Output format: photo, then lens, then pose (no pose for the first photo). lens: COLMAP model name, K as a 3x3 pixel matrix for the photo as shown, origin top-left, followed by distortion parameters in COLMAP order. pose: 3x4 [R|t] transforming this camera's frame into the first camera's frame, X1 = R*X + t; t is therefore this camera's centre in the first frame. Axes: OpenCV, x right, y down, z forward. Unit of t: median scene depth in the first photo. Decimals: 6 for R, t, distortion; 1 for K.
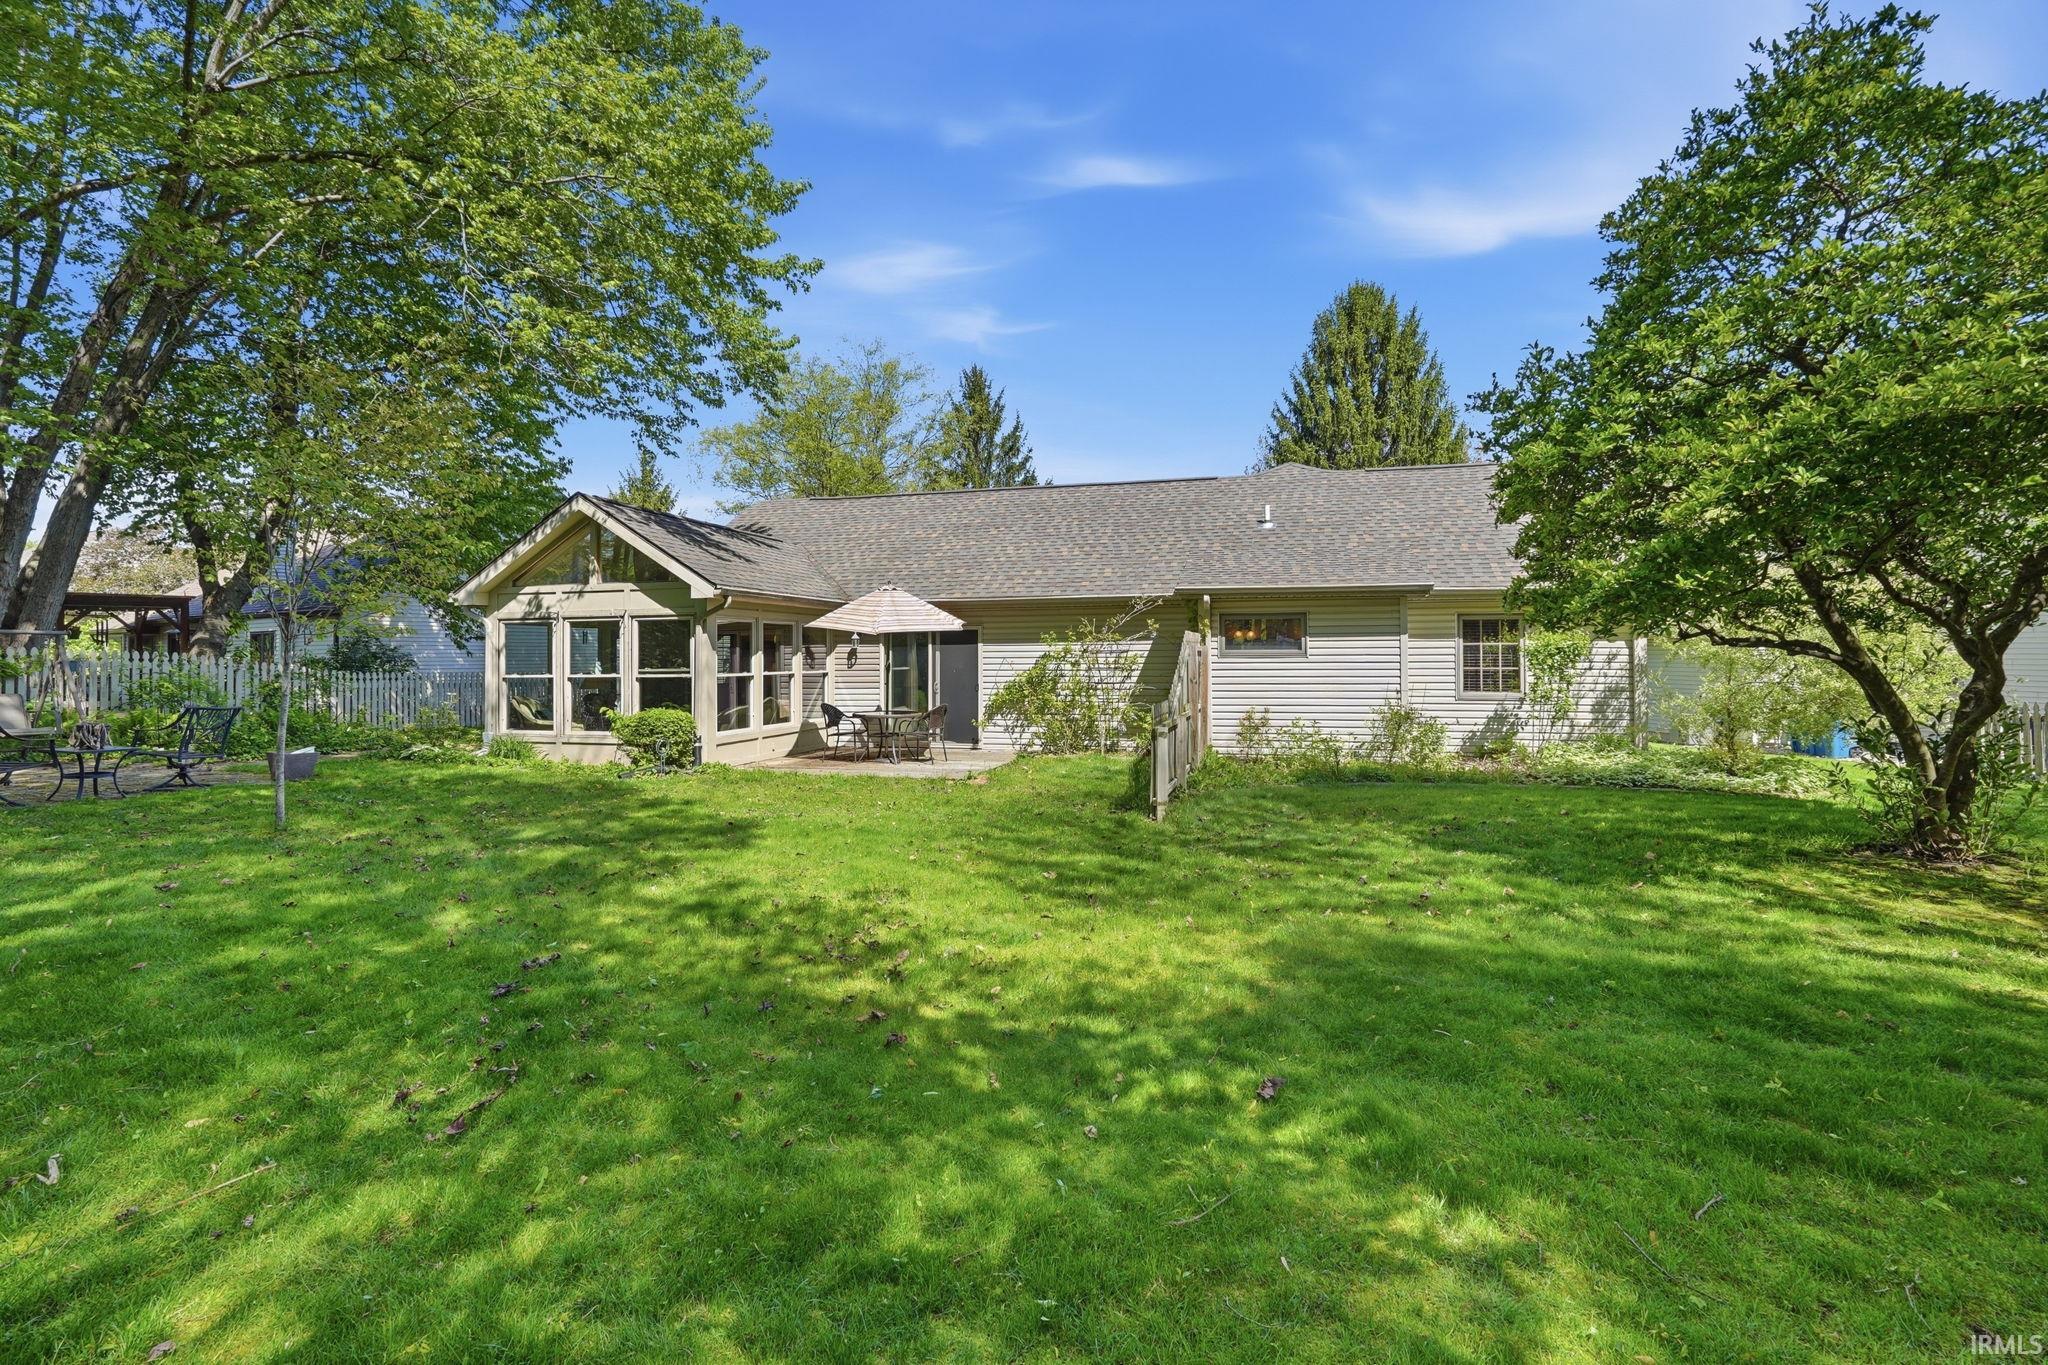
lens RADIAL K [[963.4, 0, 1022.6], [0, 963.4, 644.1], [0, 0, 1]] dist [-0.001659, 0.000214]
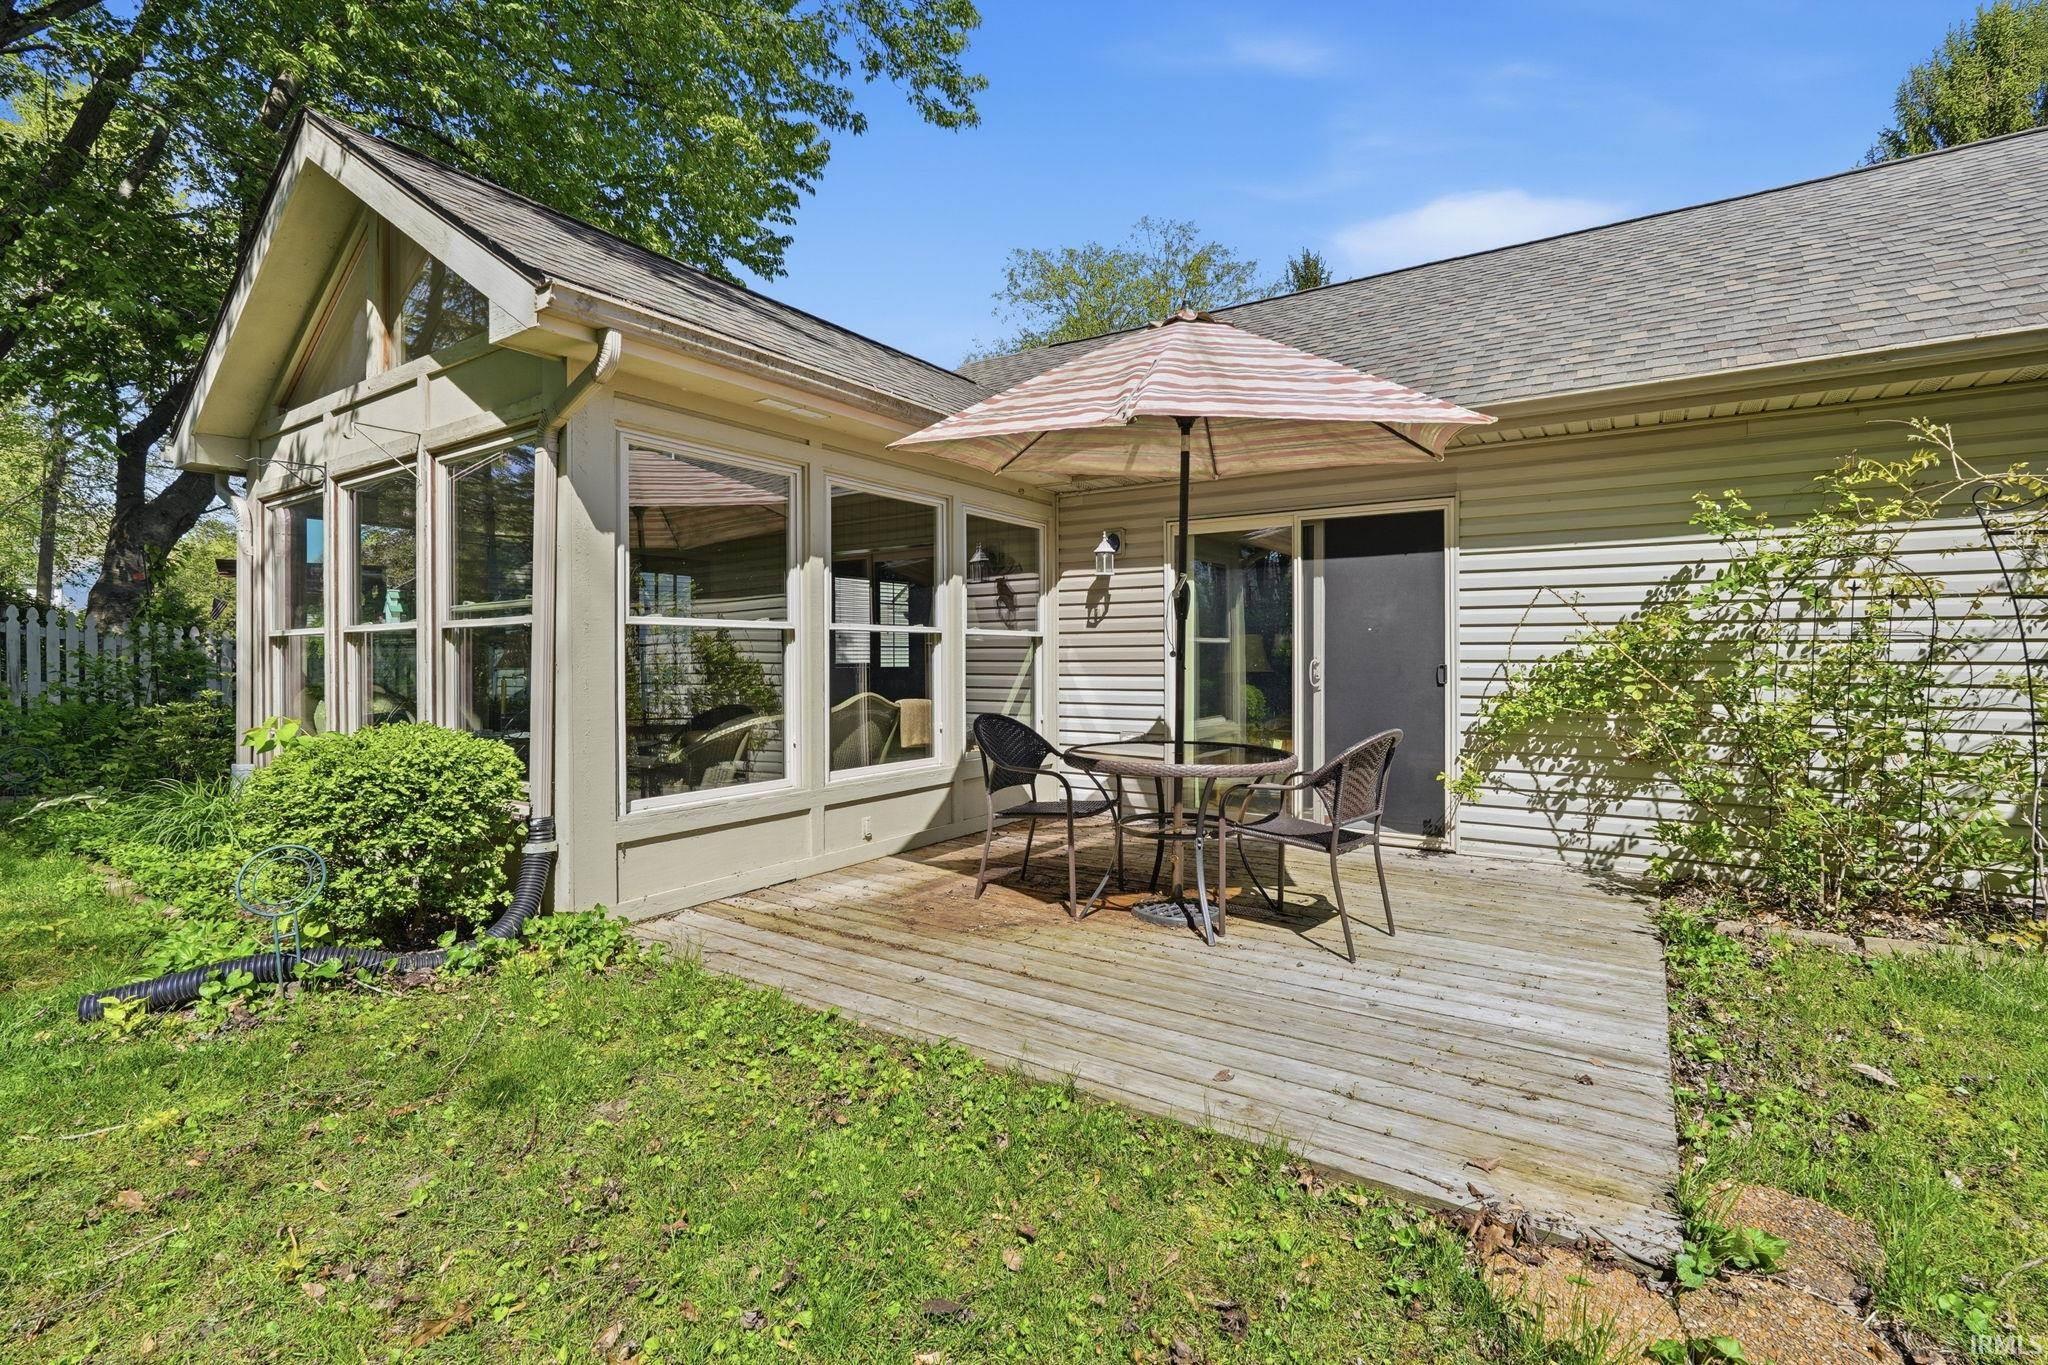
lens RADIAL K [[898.2, 0, 1027.4], [0, 898.2, 649.7], [0, 0, 1]] dist [-0.020666, 0.000114]
pose [[0.949965, 0.002749, -0.312345, -0.100074], [-0.001039, 0.999984, 0.005642, 0.038661], [0.312355, -0.005035, 0.949952, 0.732944]]
